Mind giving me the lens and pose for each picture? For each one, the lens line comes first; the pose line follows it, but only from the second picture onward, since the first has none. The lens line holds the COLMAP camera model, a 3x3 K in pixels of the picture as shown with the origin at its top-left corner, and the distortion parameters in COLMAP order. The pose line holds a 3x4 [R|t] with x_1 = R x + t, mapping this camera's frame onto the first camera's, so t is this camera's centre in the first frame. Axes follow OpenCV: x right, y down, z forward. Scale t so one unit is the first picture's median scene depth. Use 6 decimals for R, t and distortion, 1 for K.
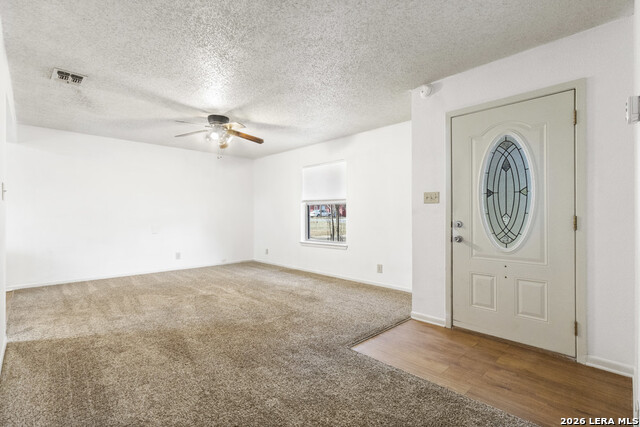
lens RADIAL K [[299.6, 0, 322.5], [0, 299.6, 216.5], [0, 0, 1]] dist [-0.000556, 0.001004]
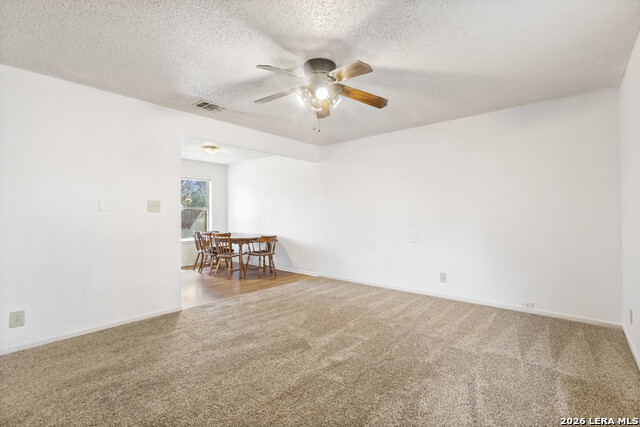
lens RADIAL K [[299.6, 0, 319.0], [0, 299.6, 212.7], [0, 0, 1]] dist [-0.000556, 0.001004]
pose [[0.076159, -0.005077, -0.997083, 0.257338], [0.004792, 0.999977, -0.004726, -0.022354], [0.997084, -0.004418, 0.076182, 0.915818]]
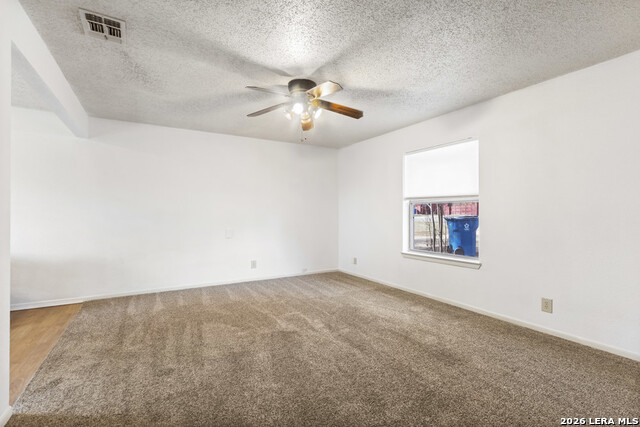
lens RADIAL K [[299.6, 0, 321.1], [0, 299.6, 211.9], [0, 0, 1]] dist [-0.000556, 0.001004]
pose [[0.970587, -0.000787, -0.240750, -0.125637], [-0.000133, 0.999993, -0.003806, -0.019964], [0.240752, 0.003726, 0.970580, 0.301685]]
